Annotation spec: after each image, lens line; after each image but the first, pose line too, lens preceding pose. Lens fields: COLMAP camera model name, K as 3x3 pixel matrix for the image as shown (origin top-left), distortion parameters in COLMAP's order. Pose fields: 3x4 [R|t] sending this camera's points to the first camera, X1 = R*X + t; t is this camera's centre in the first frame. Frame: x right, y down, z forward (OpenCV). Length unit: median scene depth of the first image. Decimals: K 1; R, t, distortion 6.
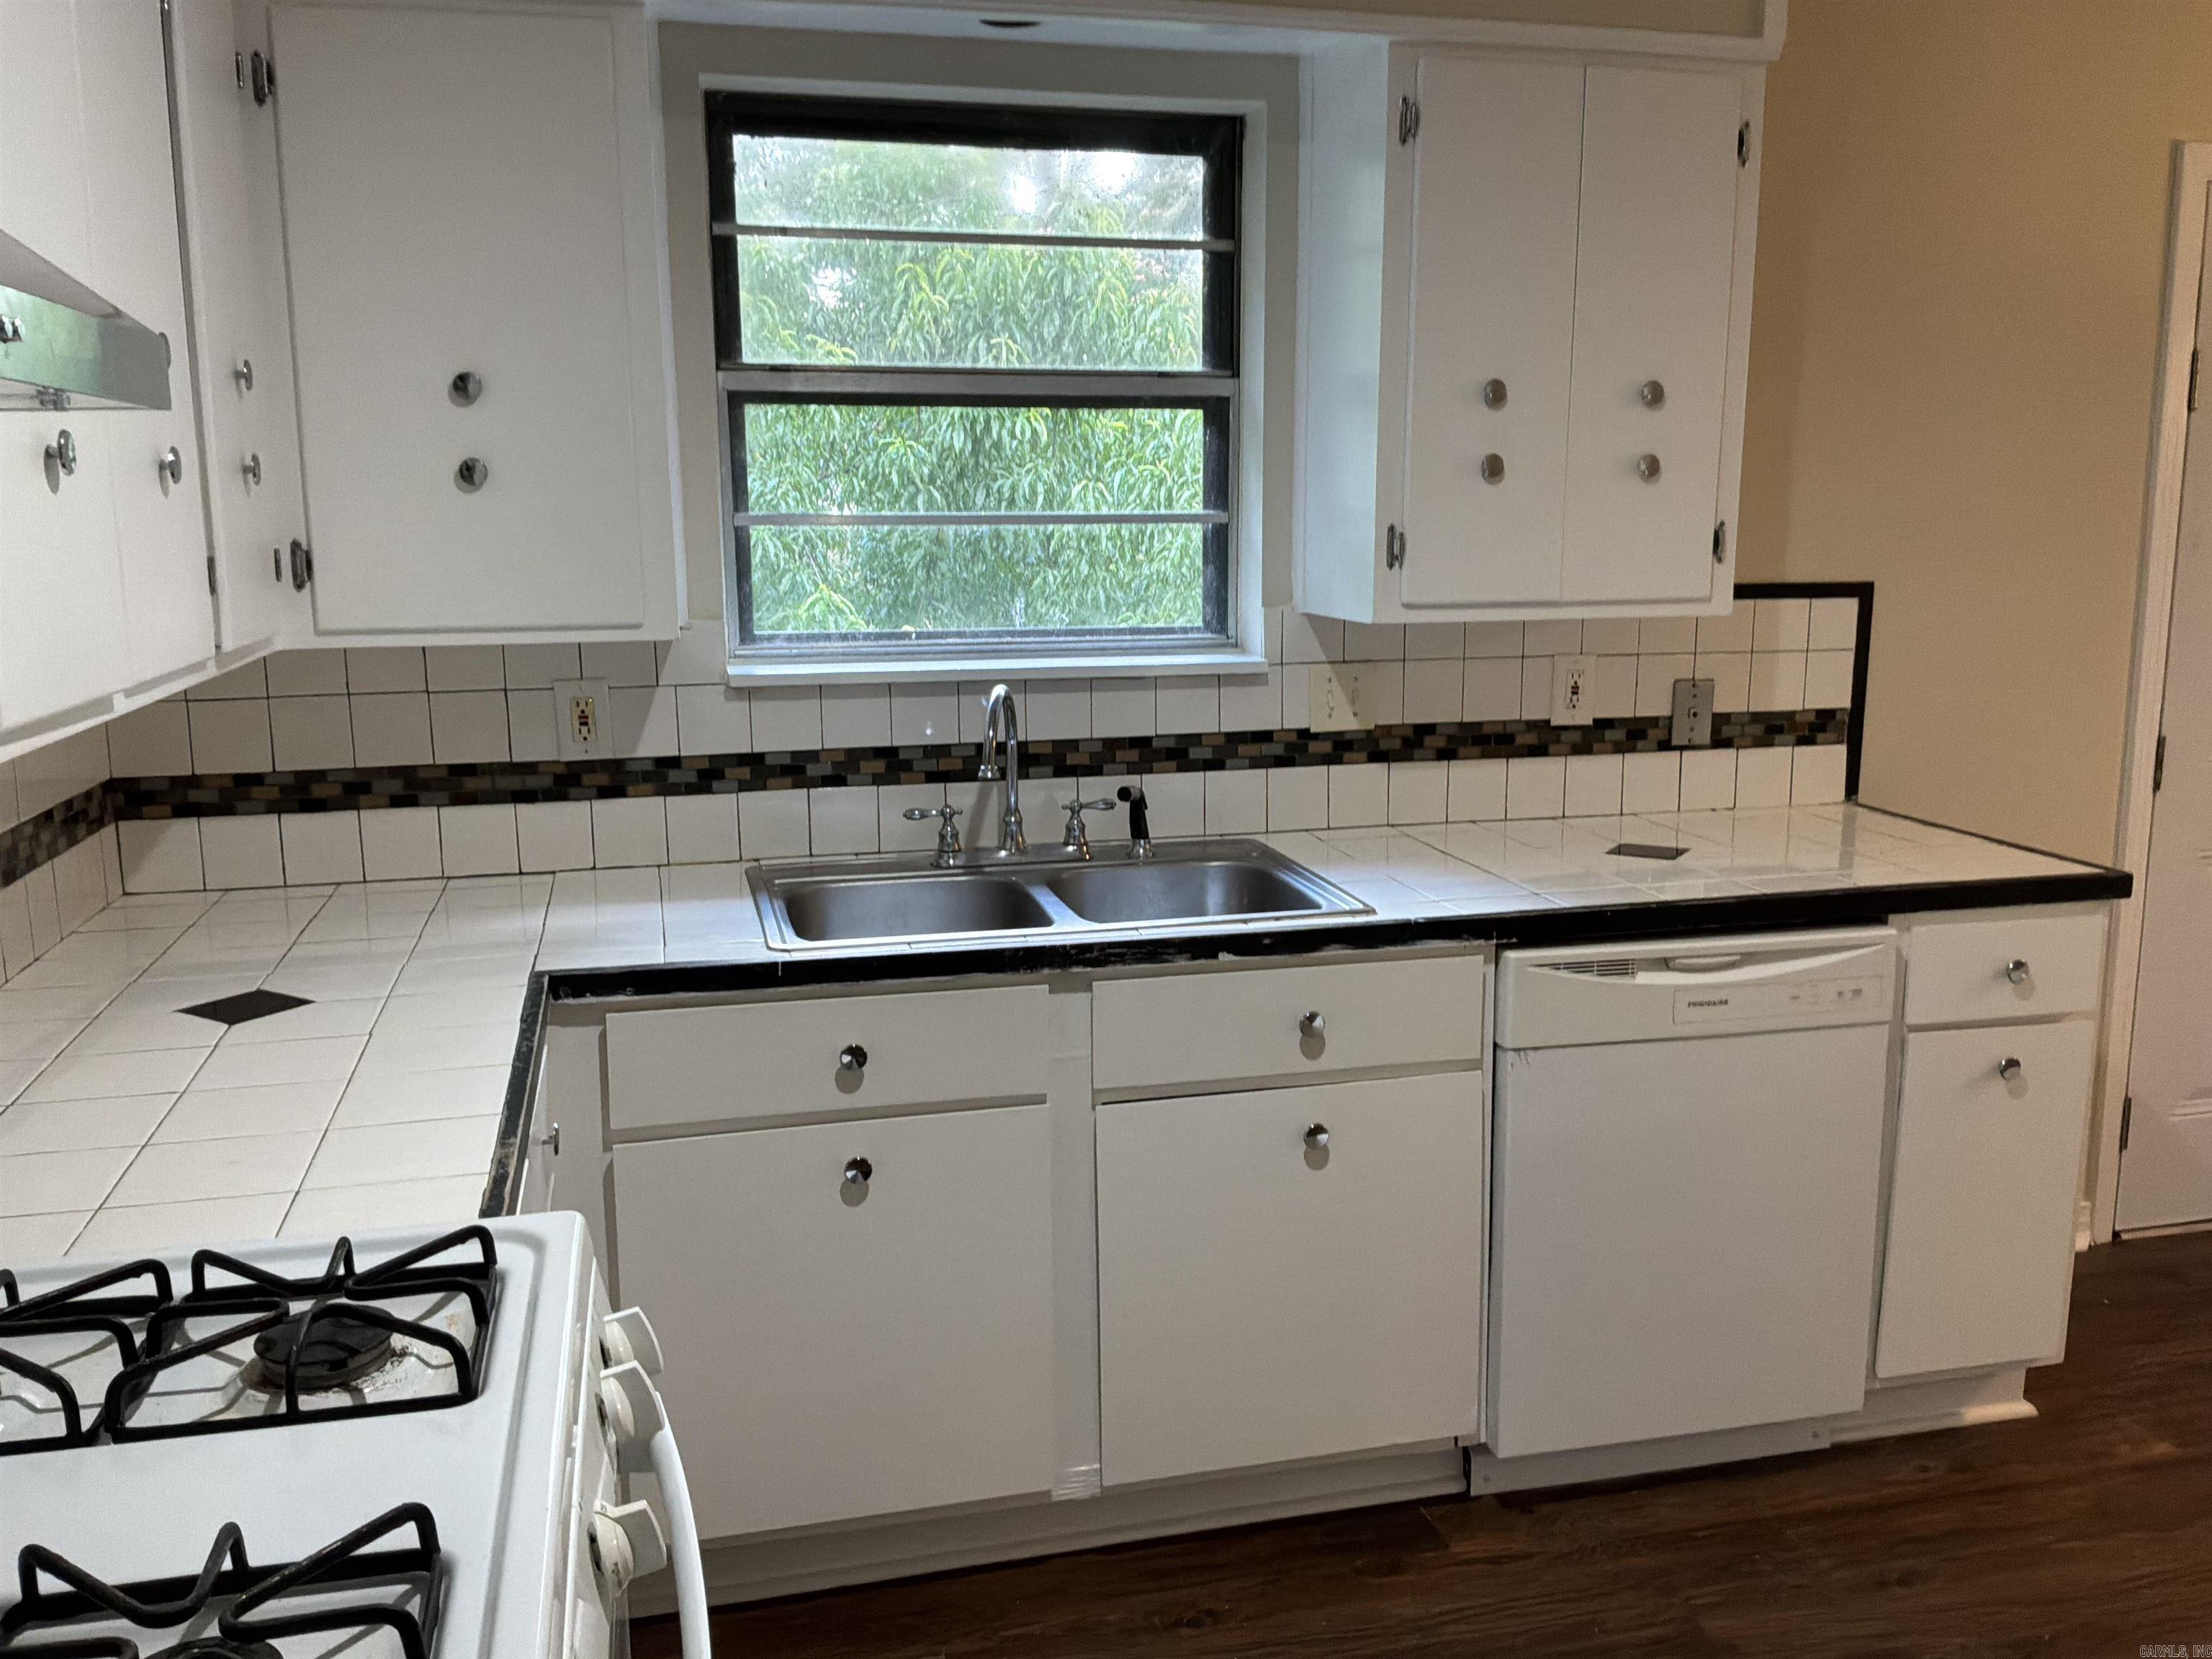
lens RADIAL K [[1816.5, 0, 1111.8], [0, 1816.5, 821.9], [0, 0, 1]] dist [0.136367, -0.305745]
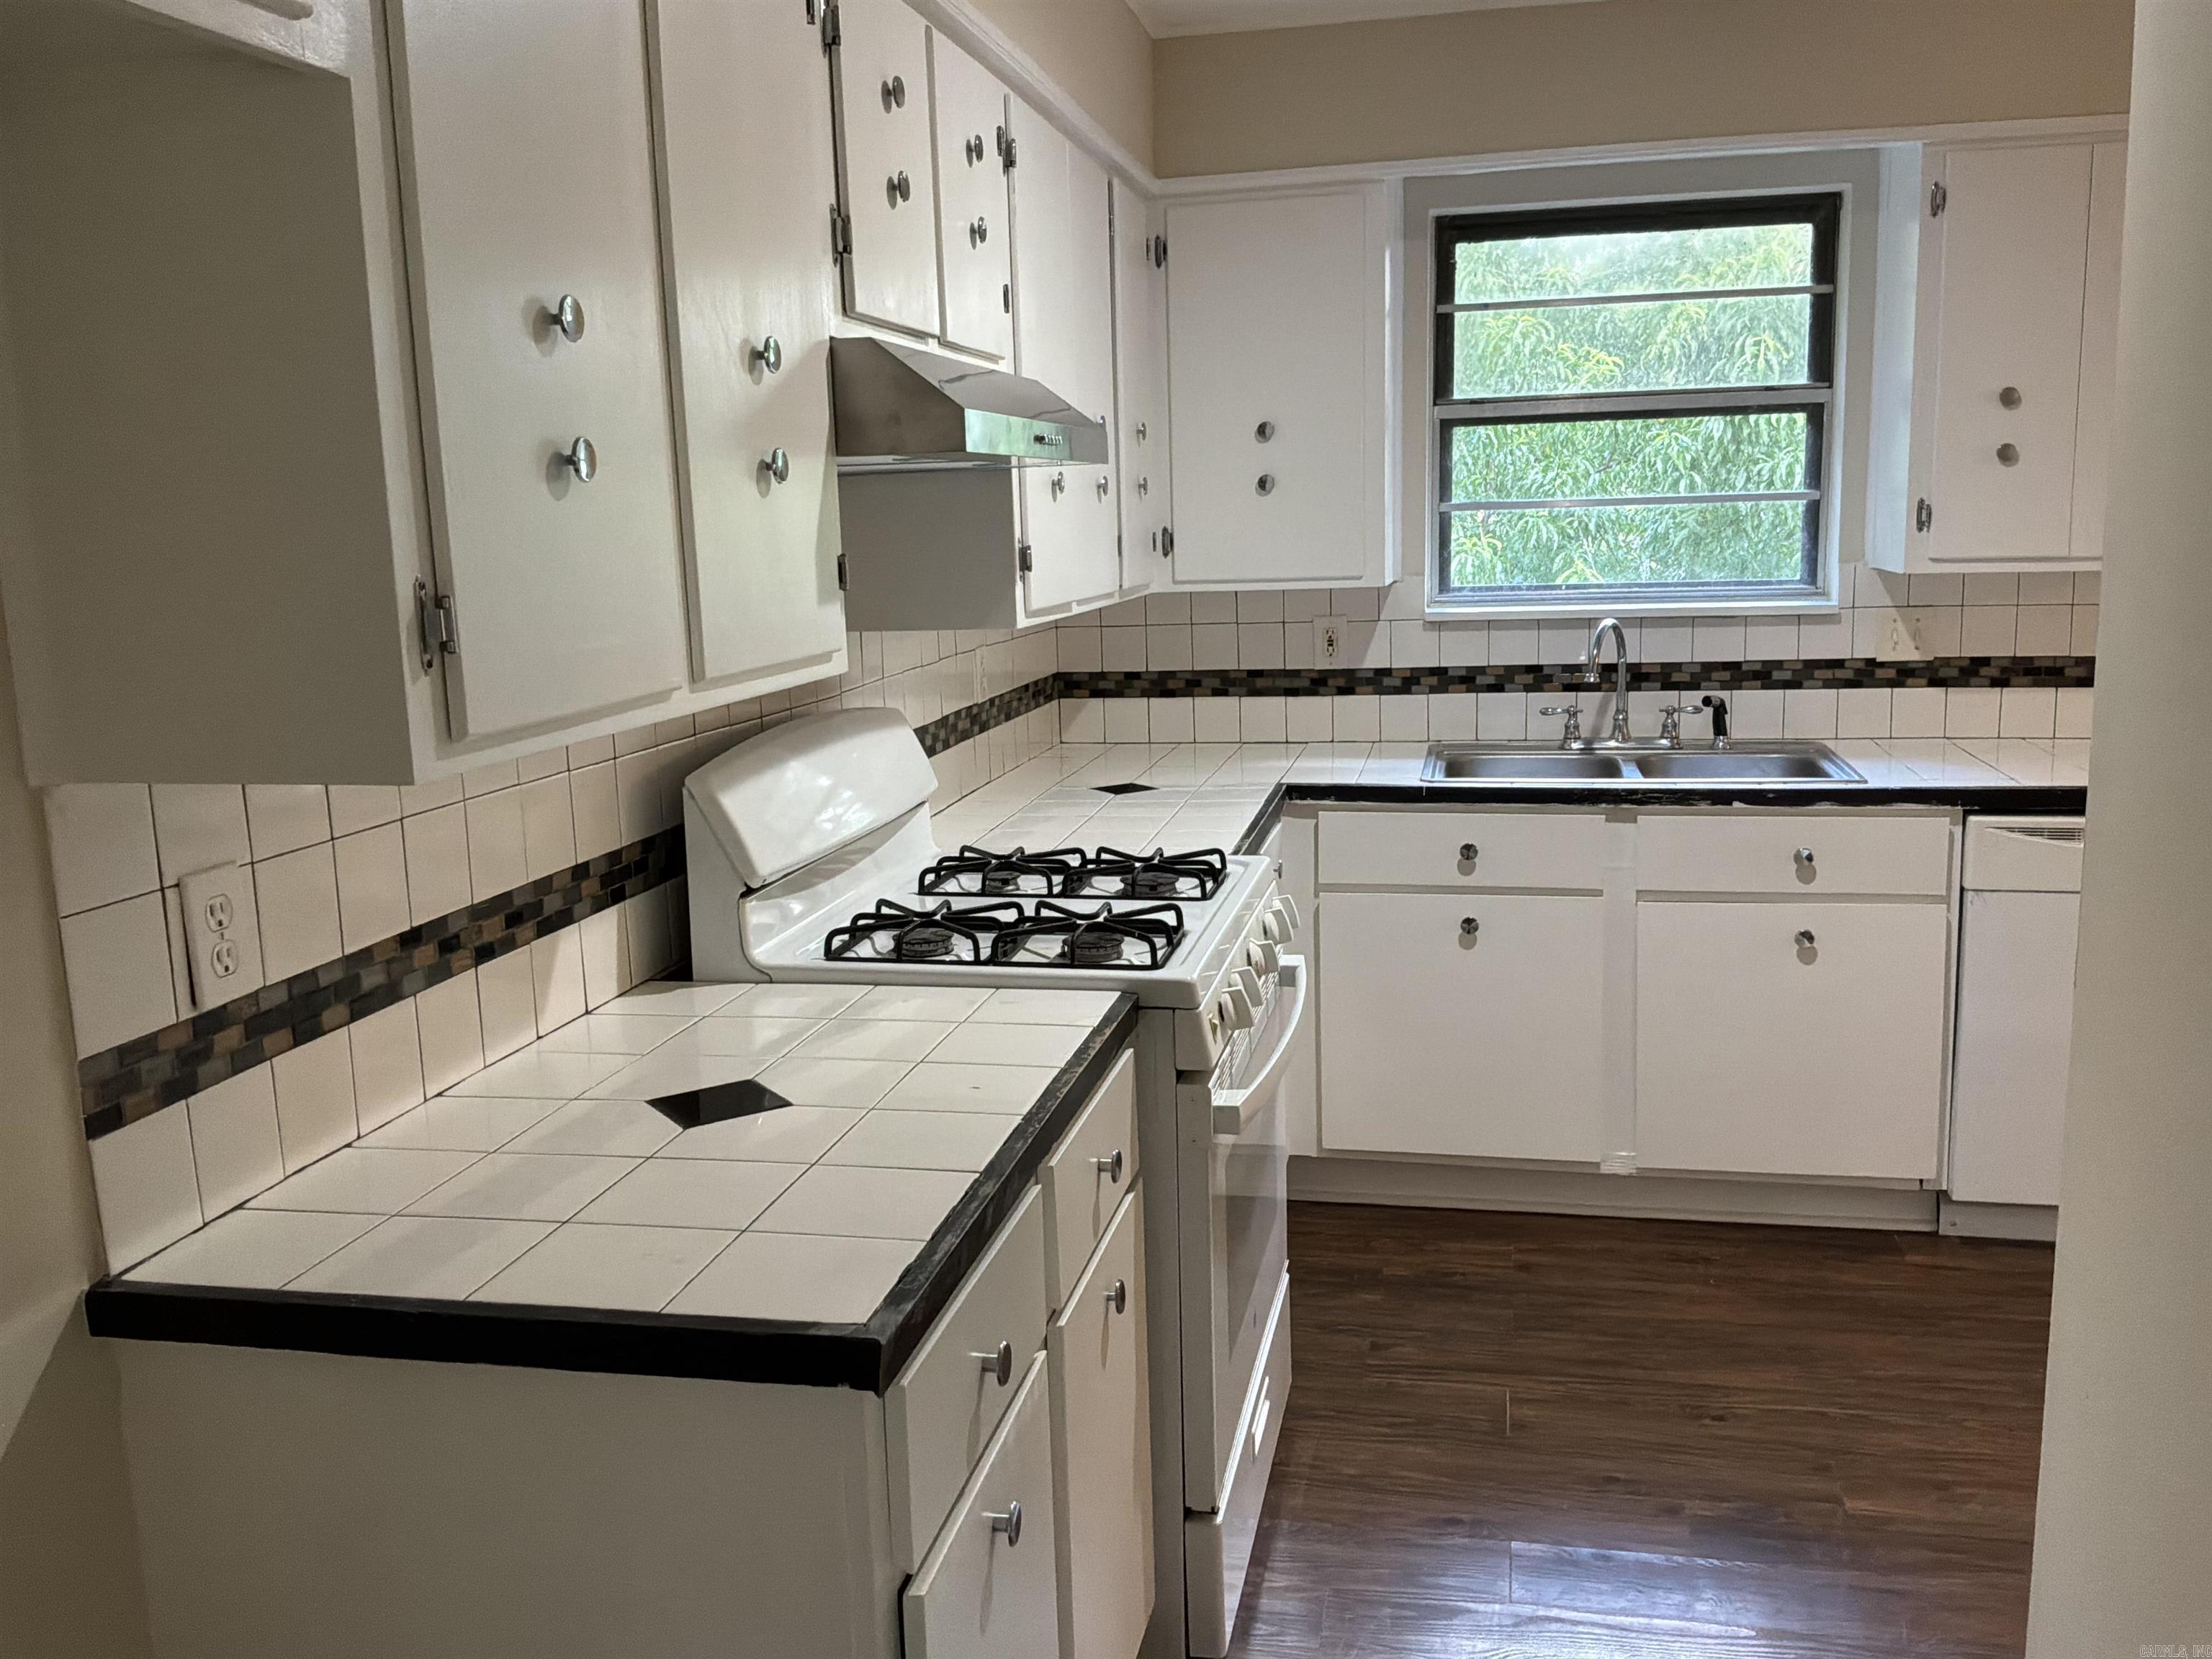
lens RADIAL K [[1816.5, 0, 1111.8], [0, 1816.5, 821.9], [0, 0, 1]] dist [0.136367, -0.305745]
pose [[0.899461, 0.055018, -0.433525, 0.204568], [-0.052563, 0.998461, 0.017658, 0.073028], [0.433829, 0.006904, 0.900969, -0.424708]]
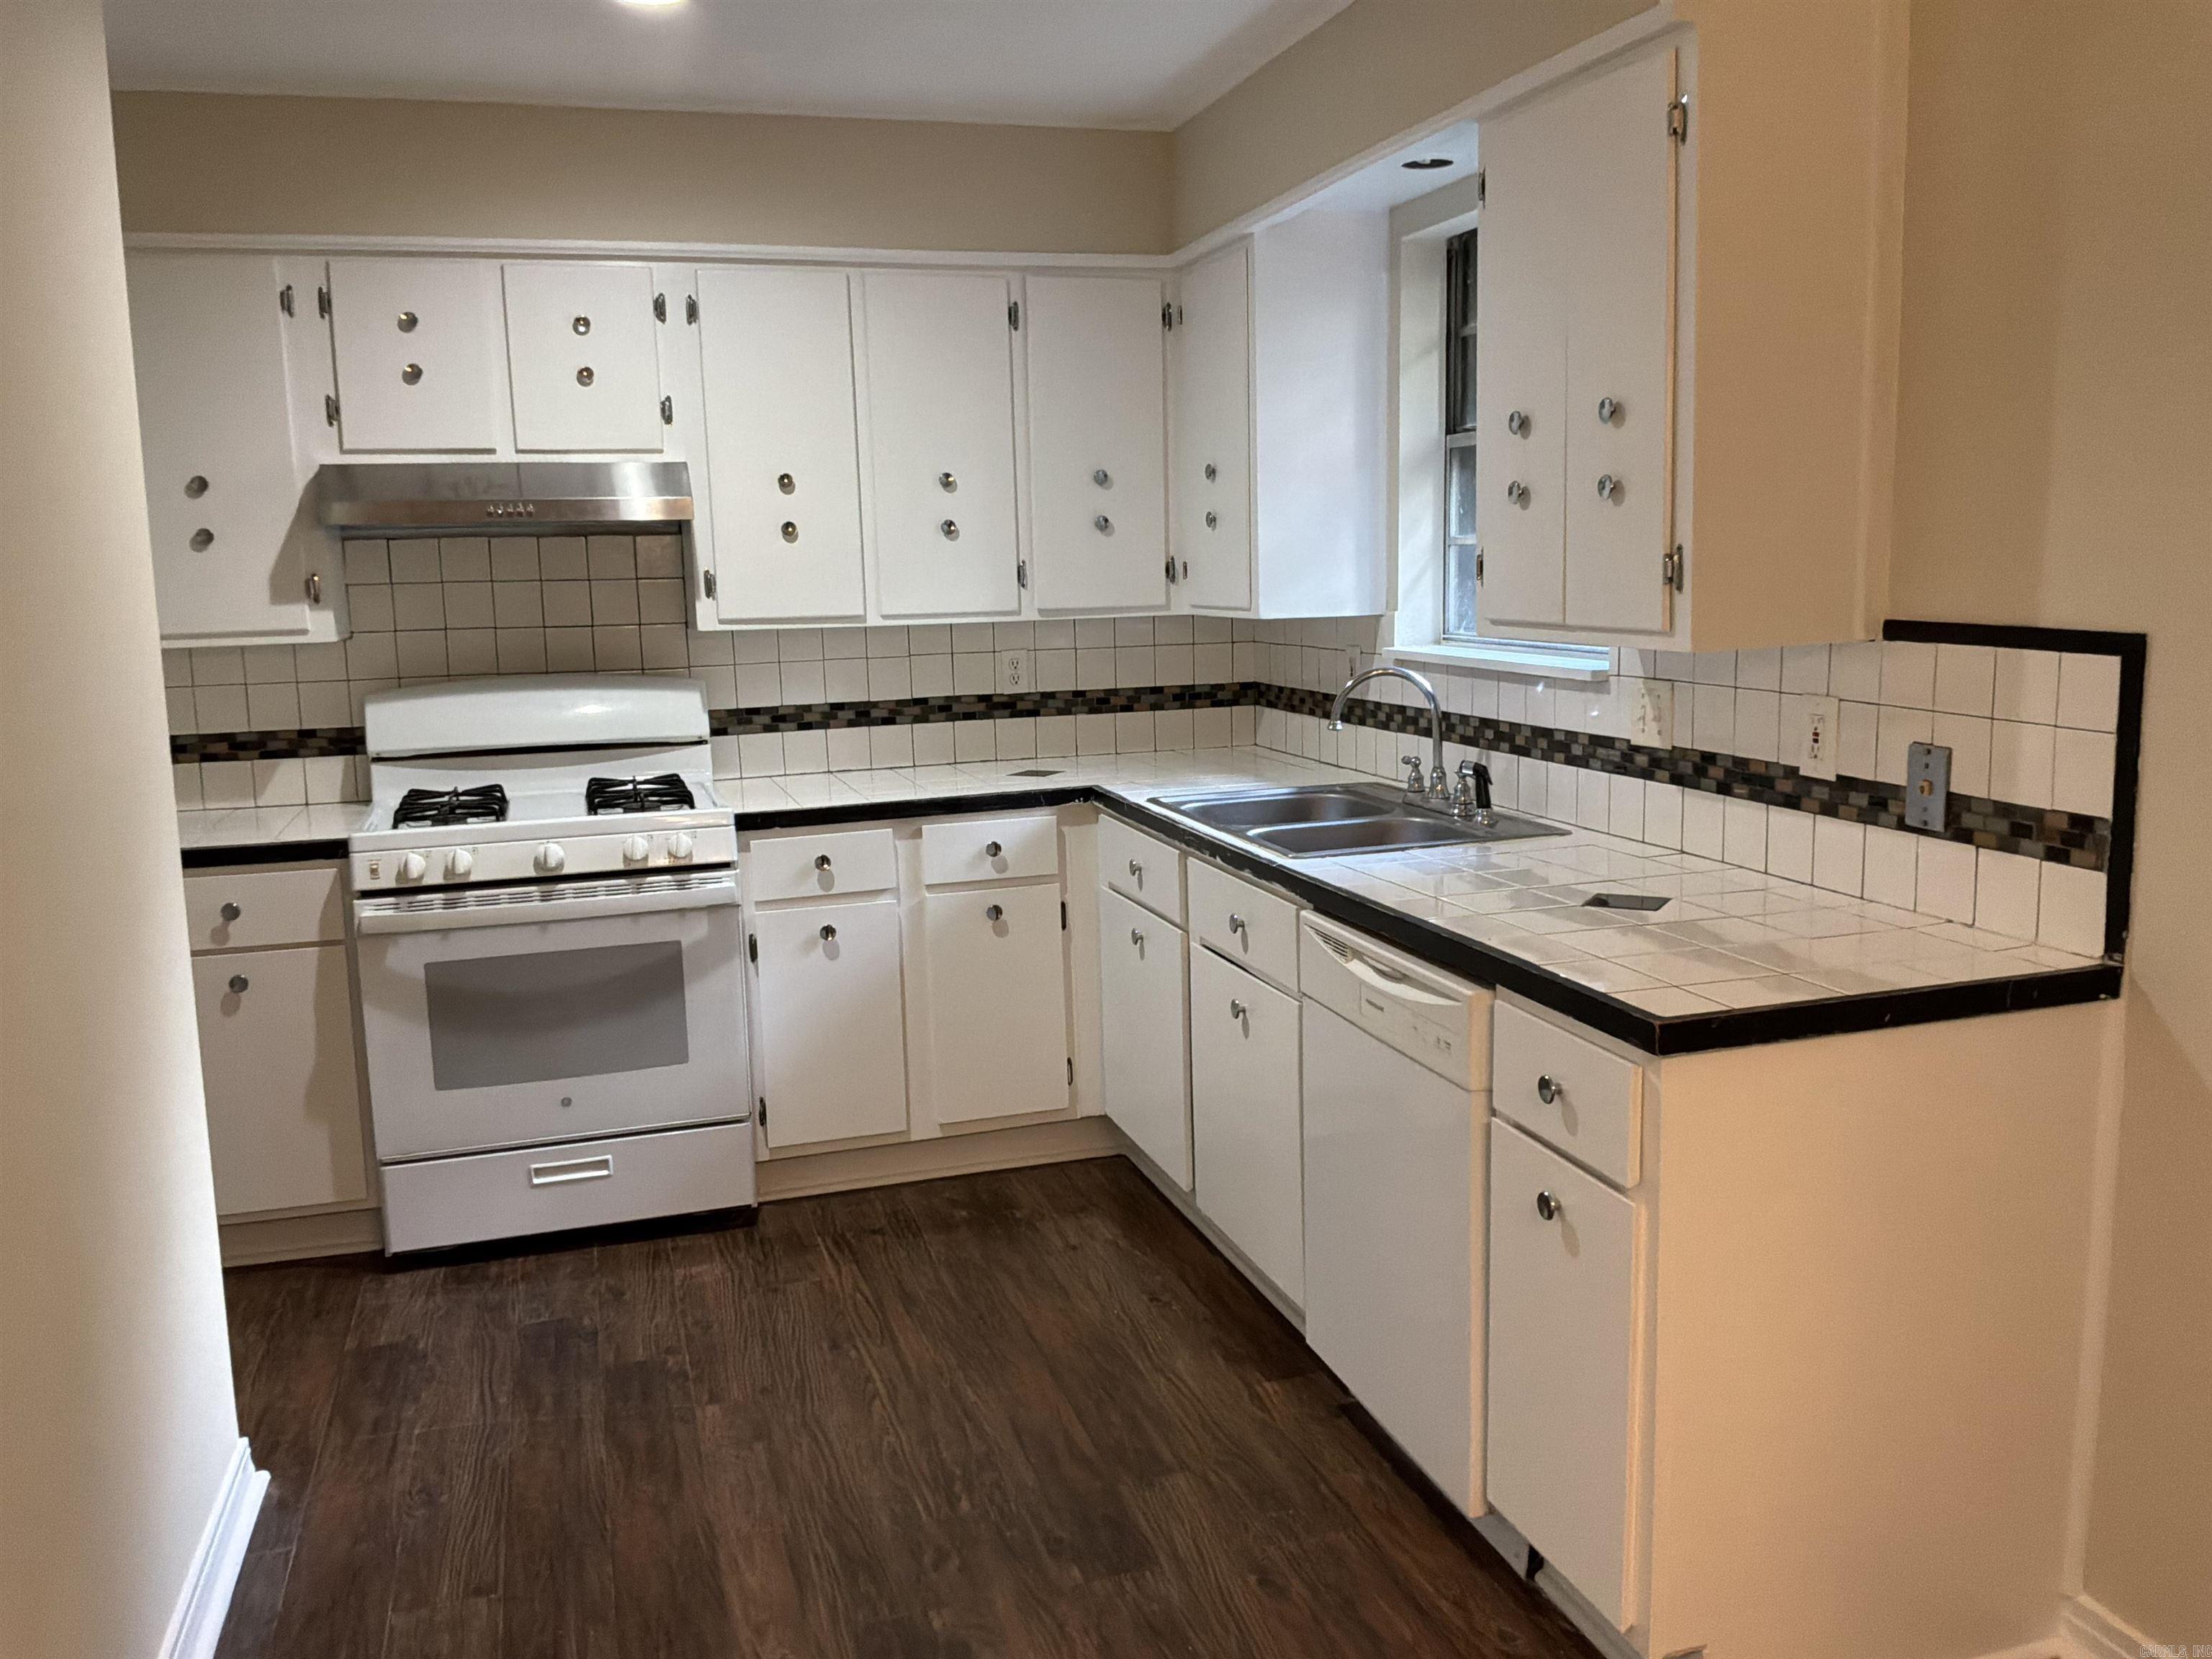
lens RADIAL K [[1816.5, 0, 1111.8], [0, 1816.5, 821.9], [0, 0, 1]] dist [0.136367, -0.305745]
pose [[0.050579, 0.153590, -0.986839, 1.189010], [-0.145781, 0.978656, 0.144845, -0.119926], [0.988023, 0.136536, 0.071890, 0.677322]]
